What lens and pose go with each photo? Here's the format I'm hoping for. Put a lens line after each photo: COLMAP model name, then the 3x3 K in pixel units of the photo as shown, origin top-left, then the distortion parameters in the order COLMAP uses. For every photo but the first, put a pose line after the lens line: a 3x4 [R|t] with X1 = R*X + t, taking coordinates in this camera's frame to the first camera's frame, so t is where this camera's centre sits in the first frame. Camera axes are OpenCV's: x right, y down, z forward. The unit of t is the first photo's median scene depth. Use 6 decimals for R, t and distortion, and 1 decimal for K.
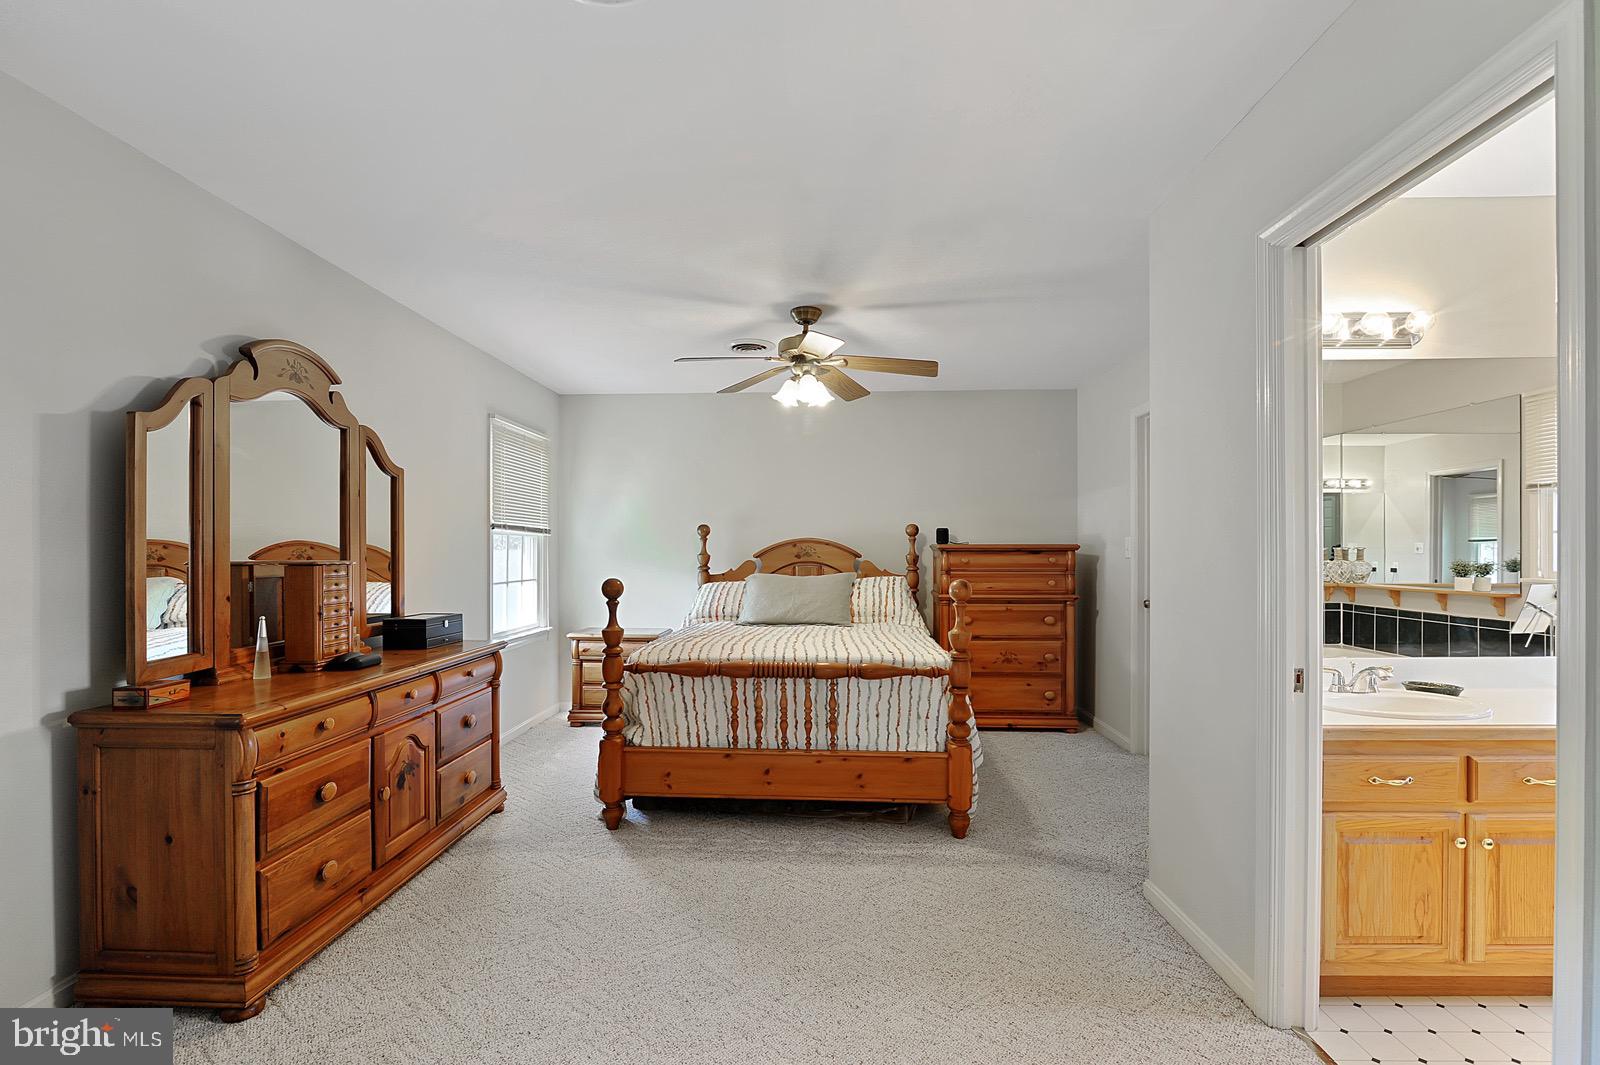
lens RADIAL K [[734.7, 0, 792.6], [0, 734.7, 544.6], [0, 0, 1]] dist [-0.017658, 0.000074]
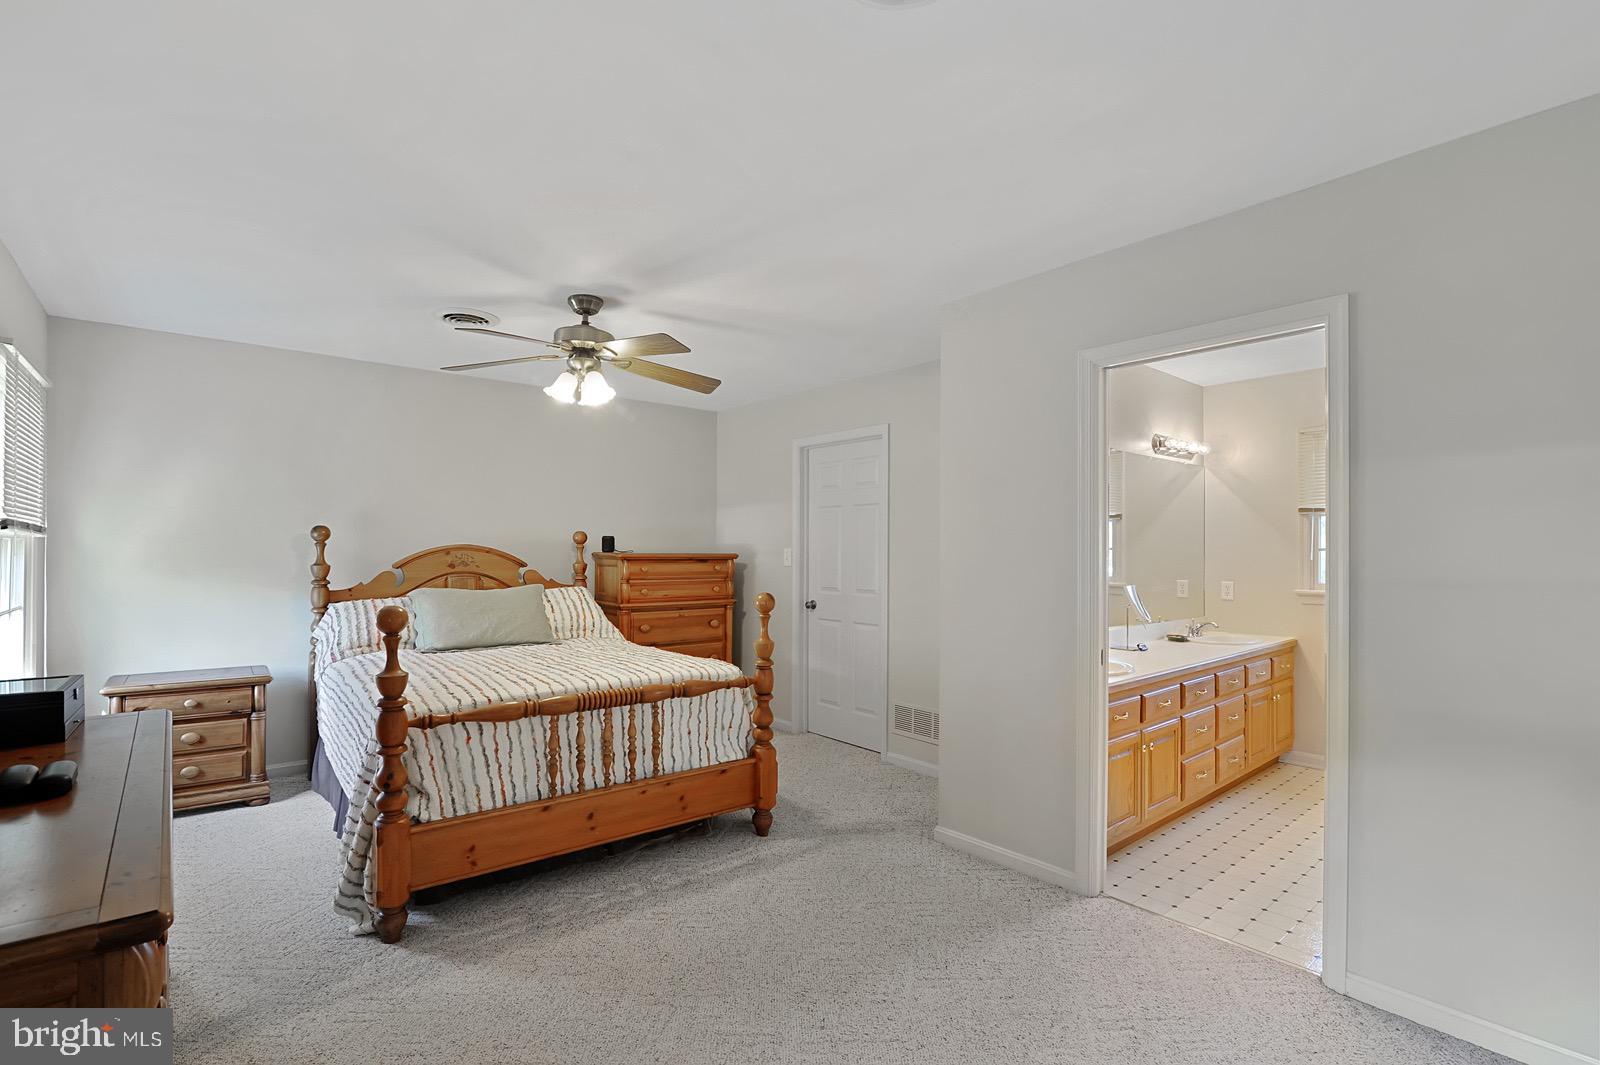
lens RADIAL K [[734.7, 0, 786.3], [0, 734.7, 539.8], [0, 0, 1]] dist [-0.017658, 0.000074]
pose [[0.743812, 0.013708, 0.668248, -0.437648], [-0.011450, 0.999904, -0.007767, -0.019669], [-0.668291, -0.001874, 0.743898, 0.176422]]
